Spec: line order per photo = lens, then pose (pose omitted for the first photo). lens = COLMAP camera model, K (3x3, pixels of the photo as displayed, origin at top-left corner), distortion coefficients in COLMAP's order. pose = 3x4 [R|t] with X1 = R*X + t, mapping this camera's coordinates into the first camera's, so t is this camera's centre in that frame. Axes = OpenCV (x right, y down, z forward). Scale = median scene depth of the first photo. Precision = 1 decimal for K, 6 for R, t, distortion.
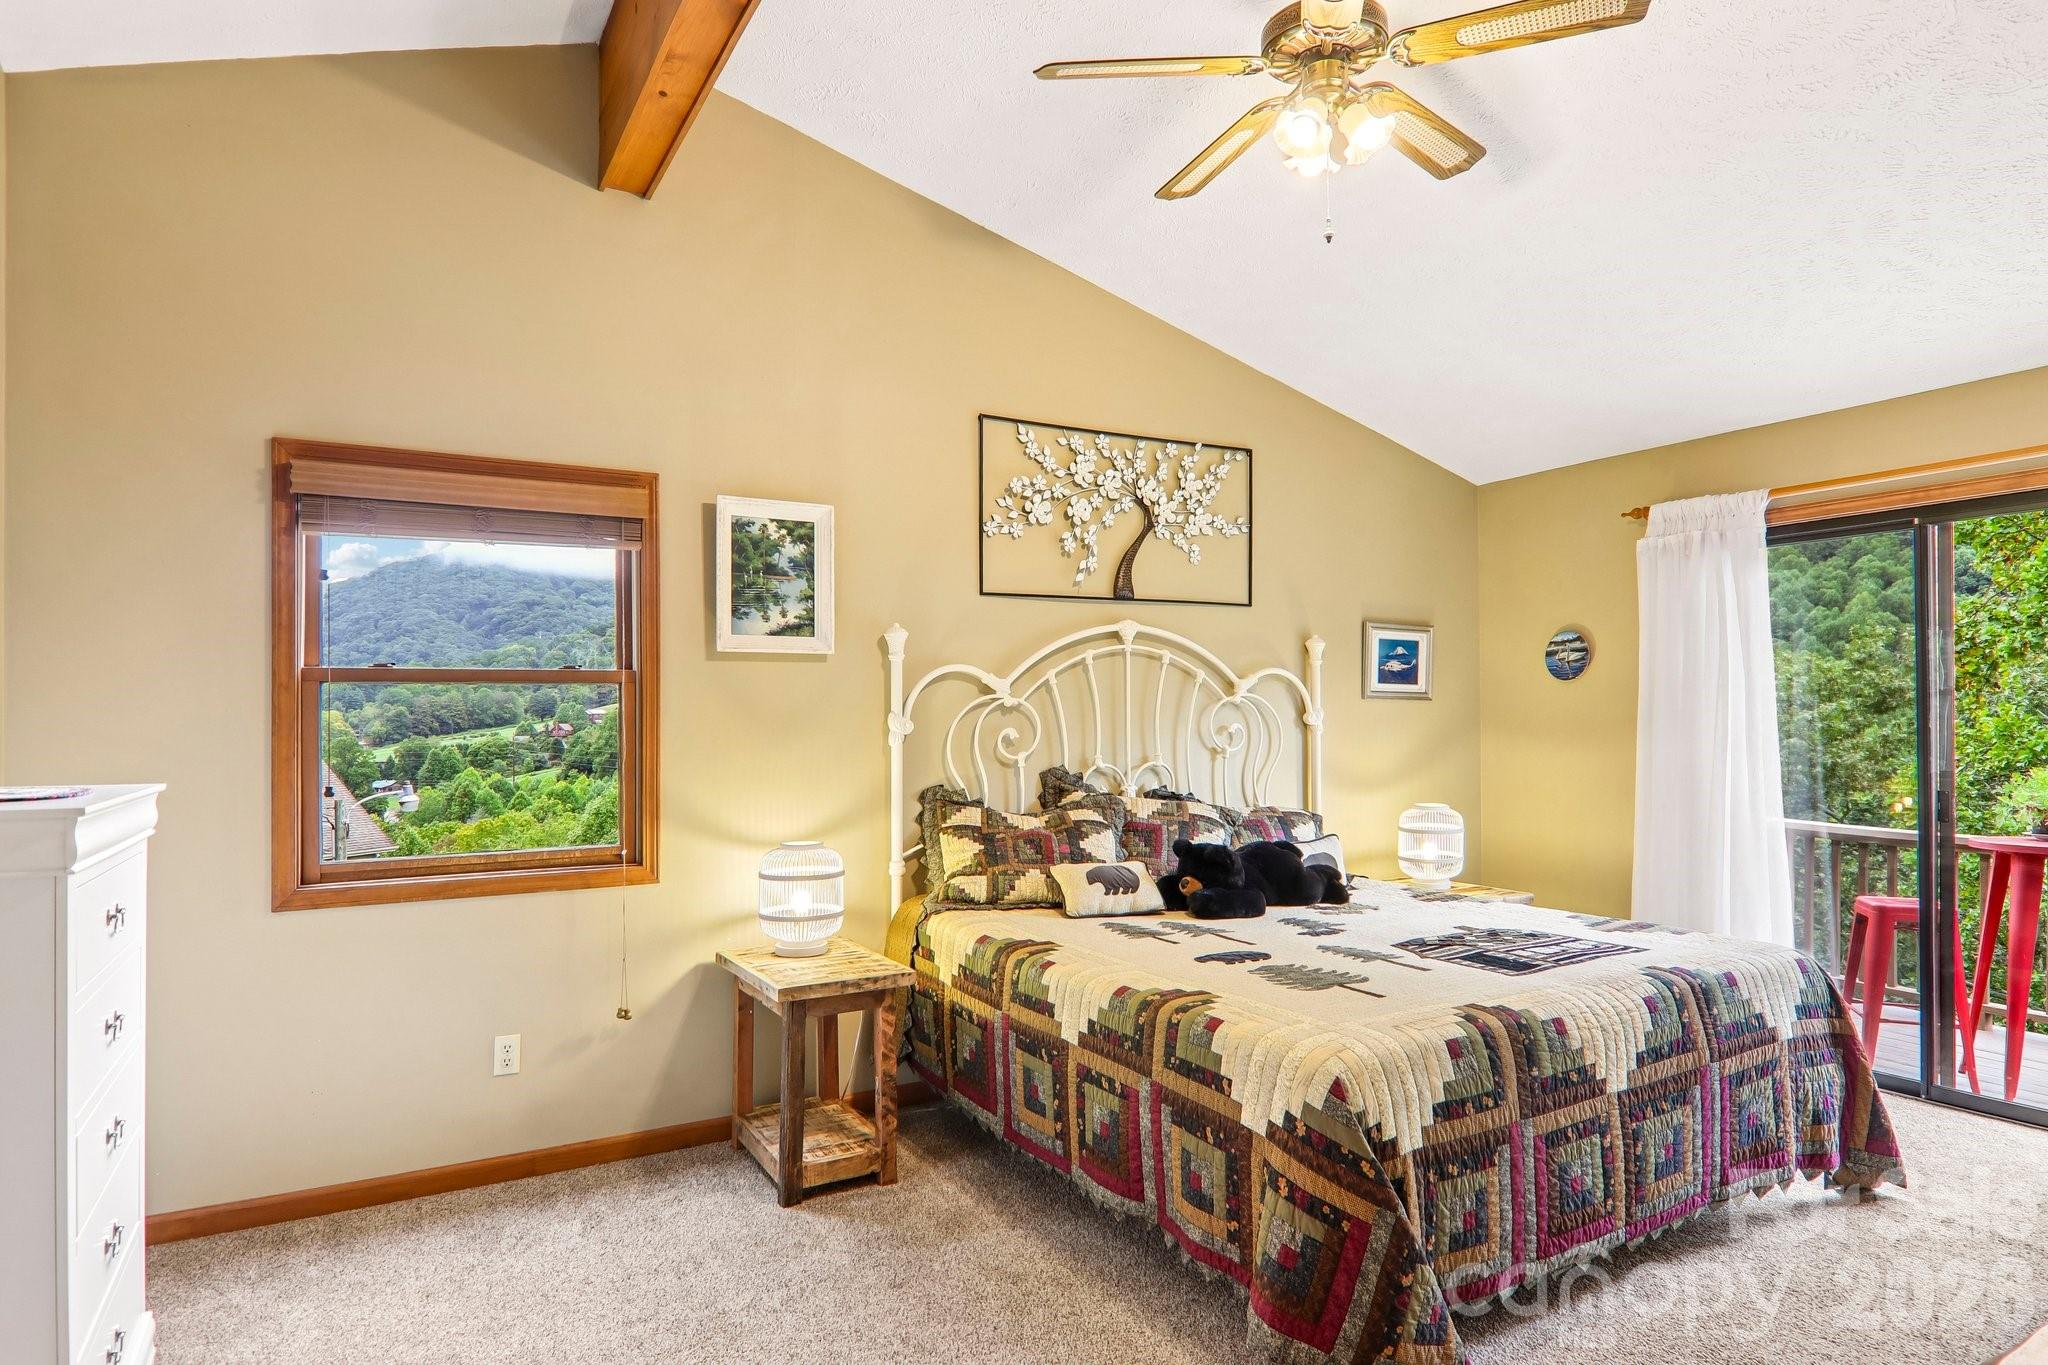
lens RADIAL K [[1173.3, 0, 1029.6], [0, 1173.3, 683.9], [0, 0, 1]] dist [0.003242, -0.023286]
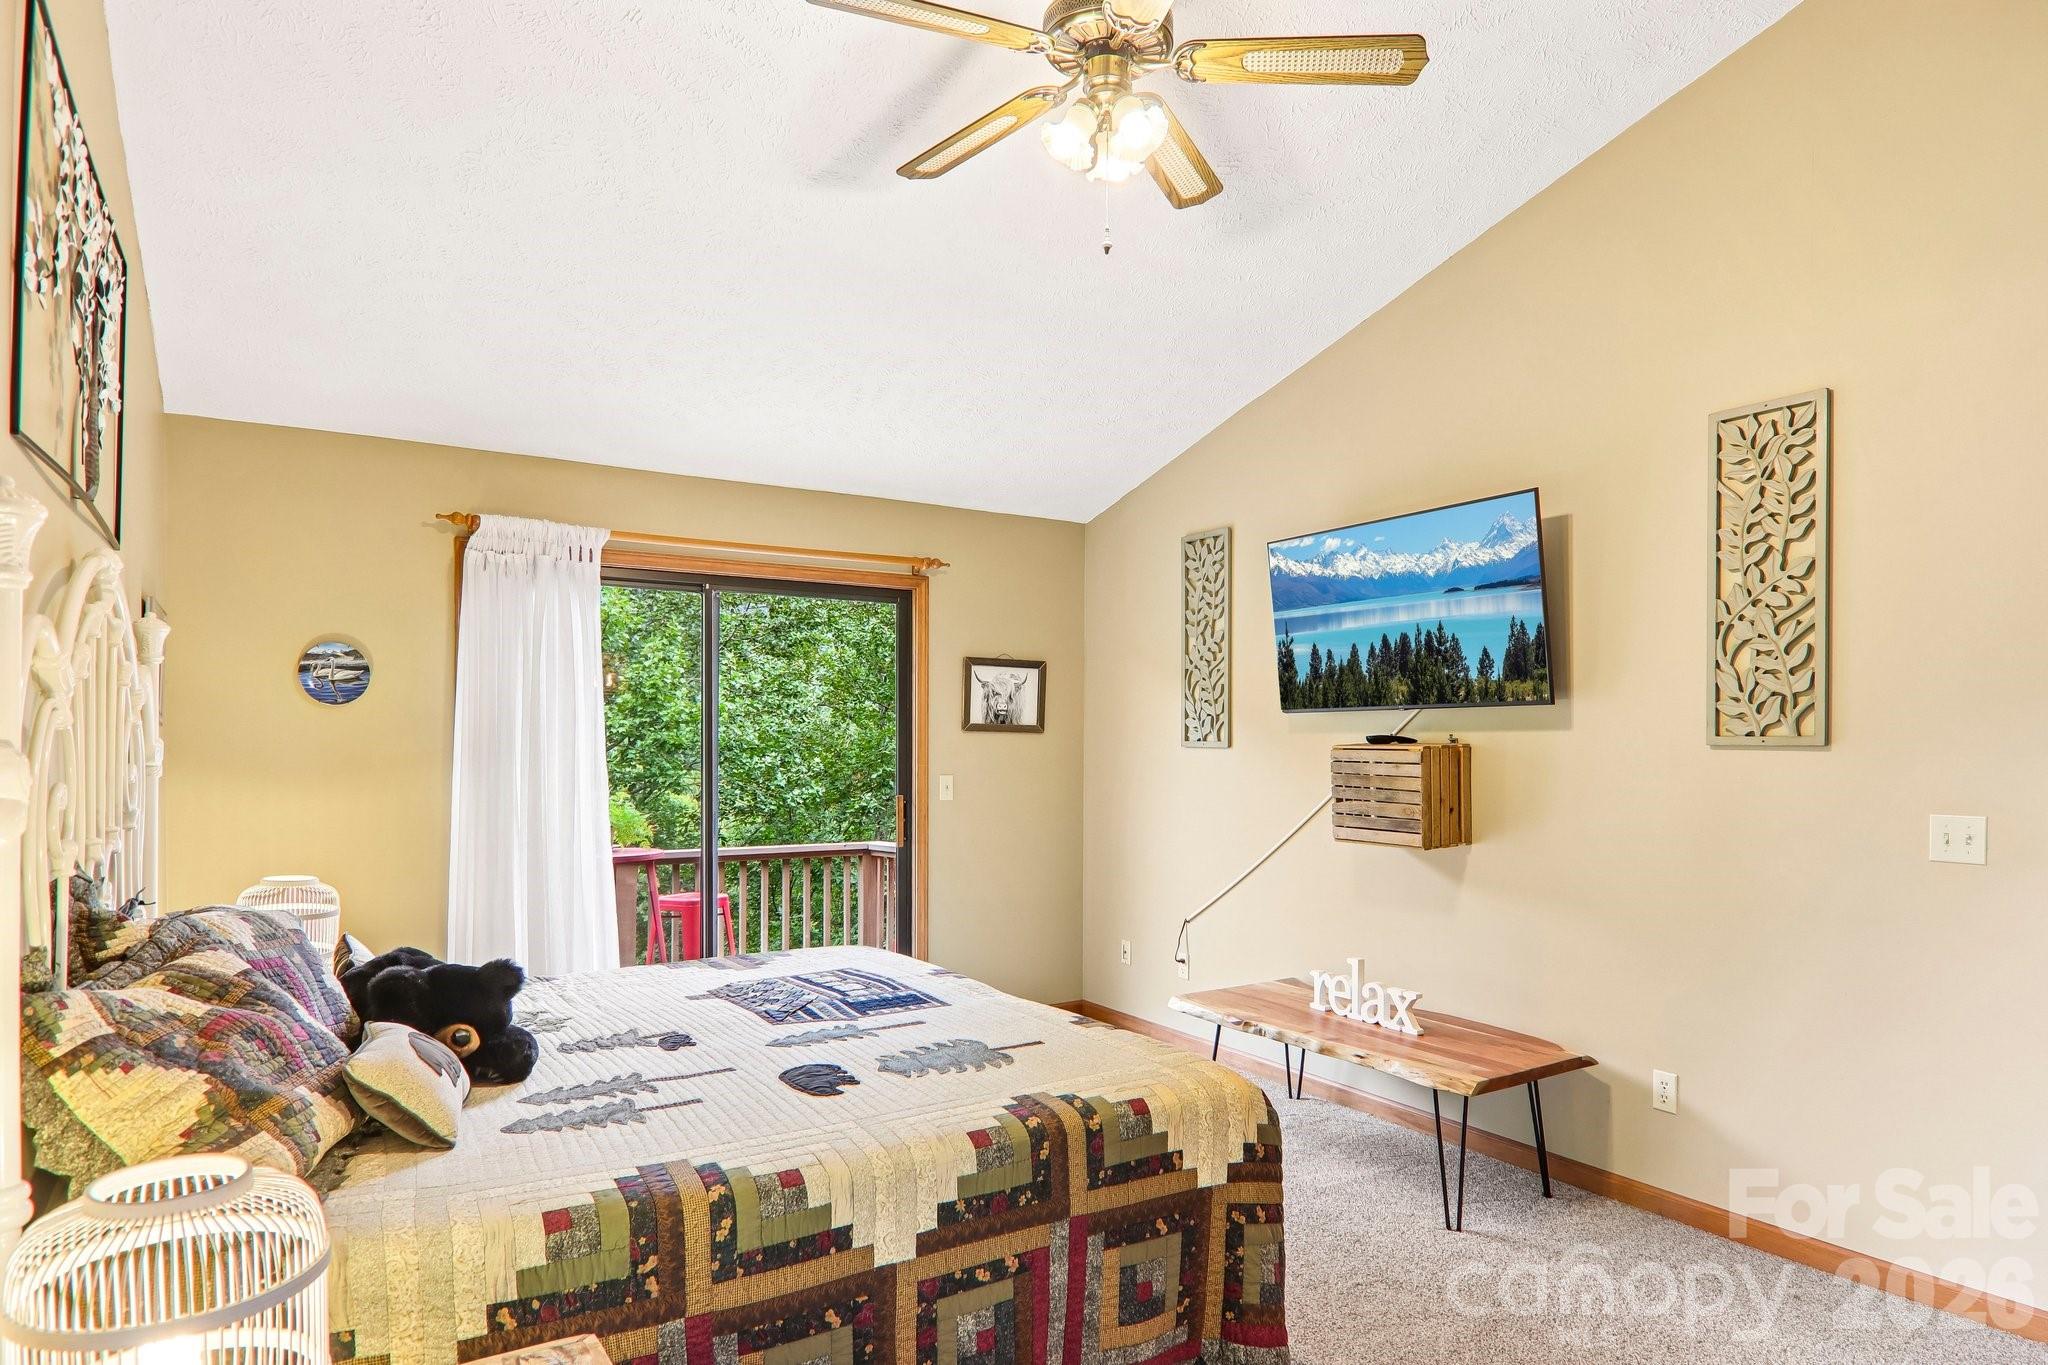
lens RADIAL K [[1189.1, 0, 1040.4], [0, 1189.1, 748.8], [0, 0, 1]] dist [-0.004199, -0.002314]
pose [[-0.058995, 0.000292, 0.998258, -0.491879], [-0.031073, 0.999515, -0.002129, 0.018221], [-0.997775, -0.031144, -0.058957, 0.768146]]
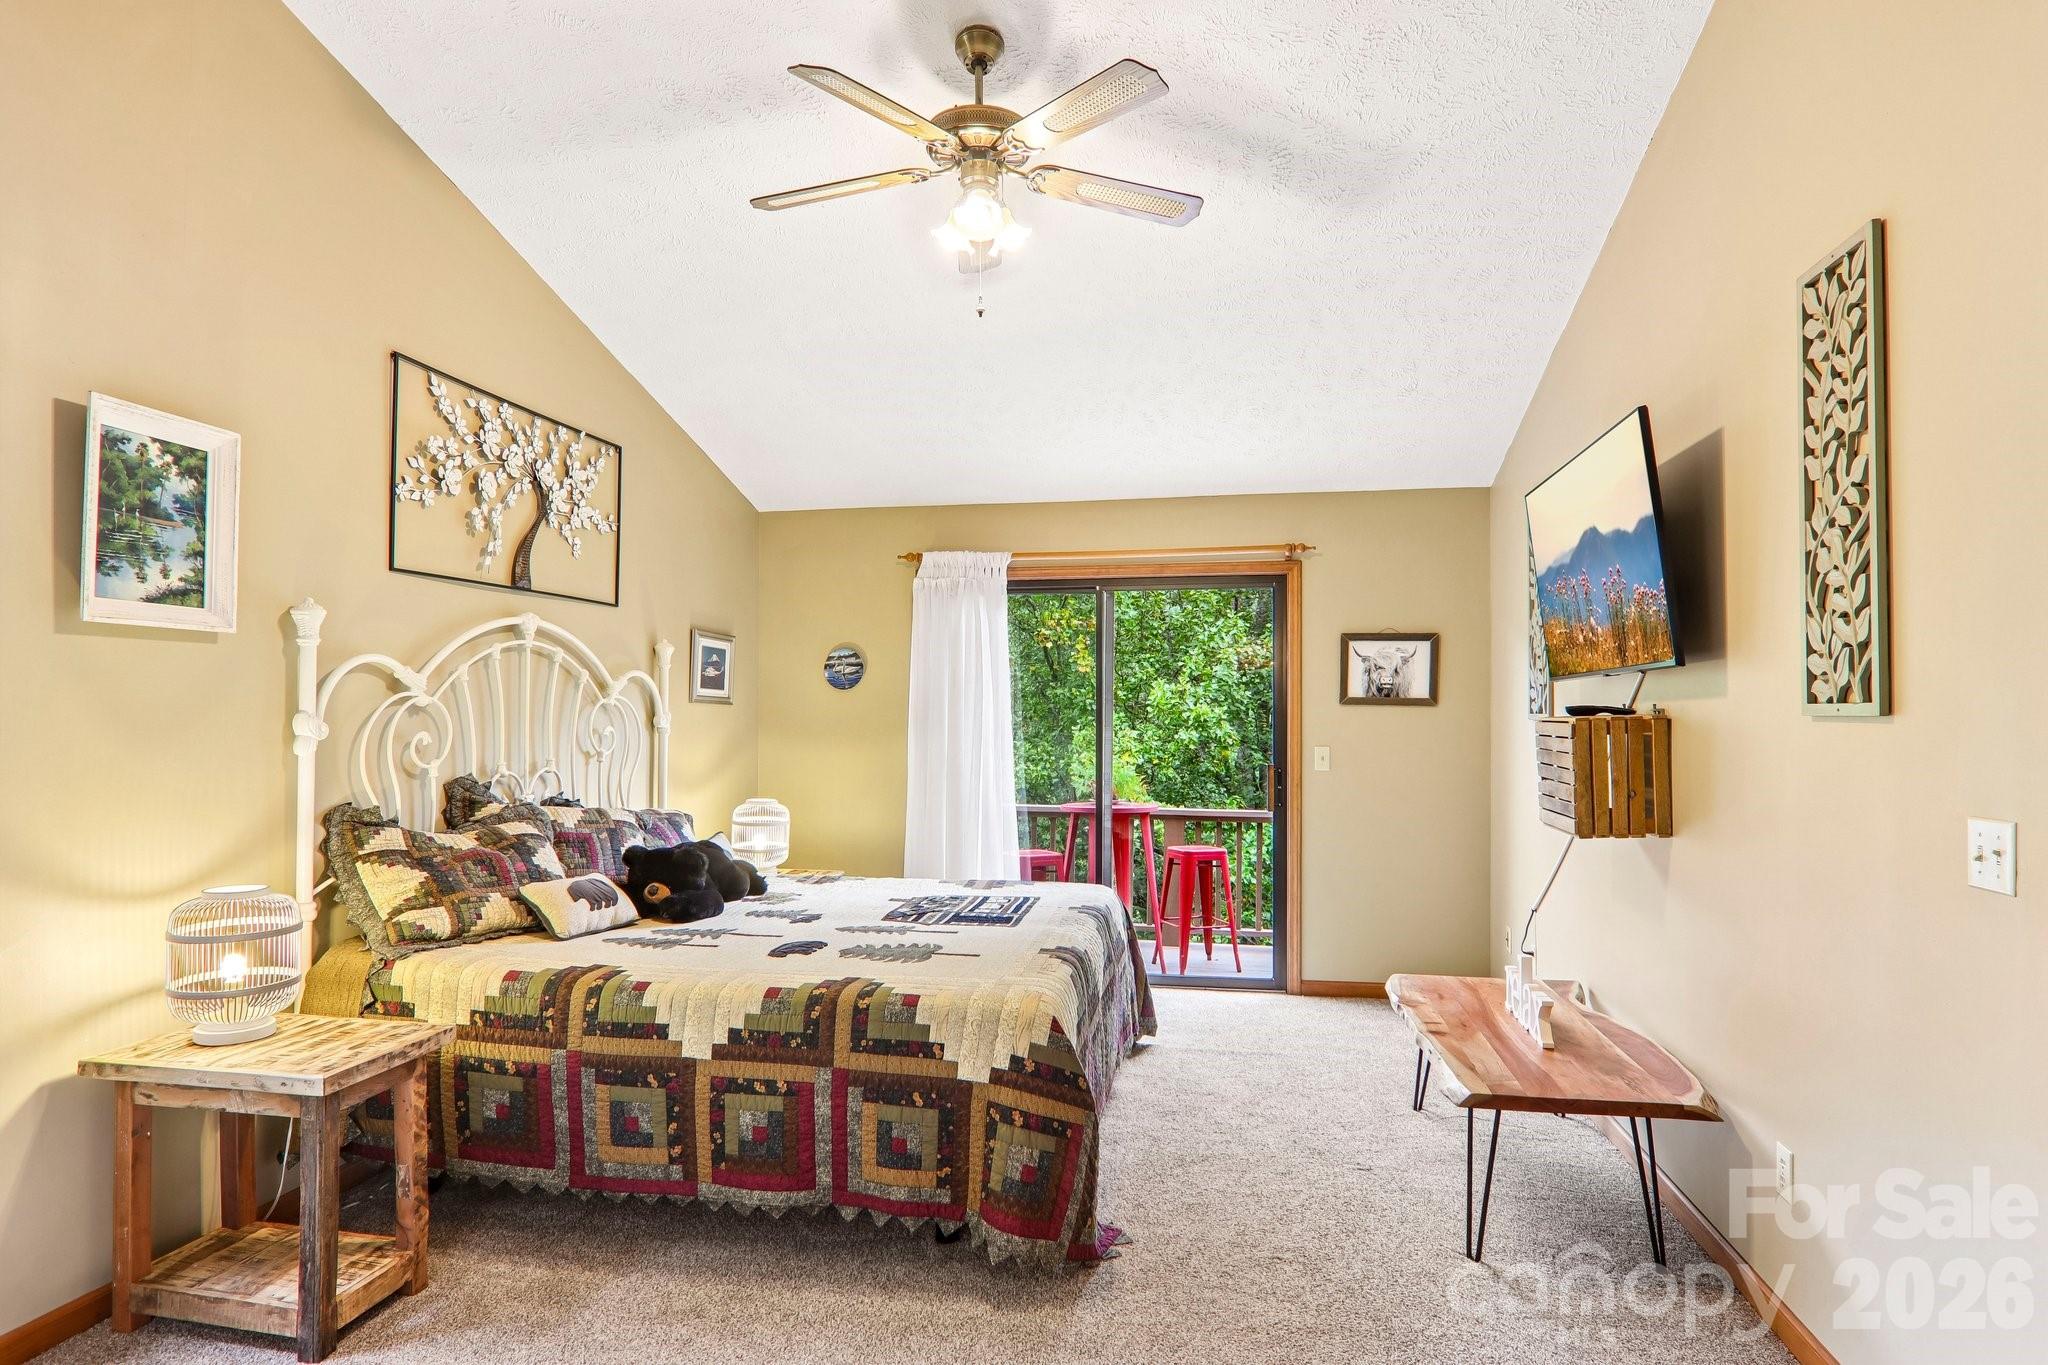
lens RADIAL K [[1145.8, 0, 1026.1], [0, 1145.8, 697.5], [0, 0, 1]] dist [0.006777, -0.020753]
pose [[0.645171, 0.020302, 0.763768, -0.410120], [-0.028899, 0.999580, -0.002158, 0.002378], [-0.763491, -0.020680, 0.645487, 0.151984]]
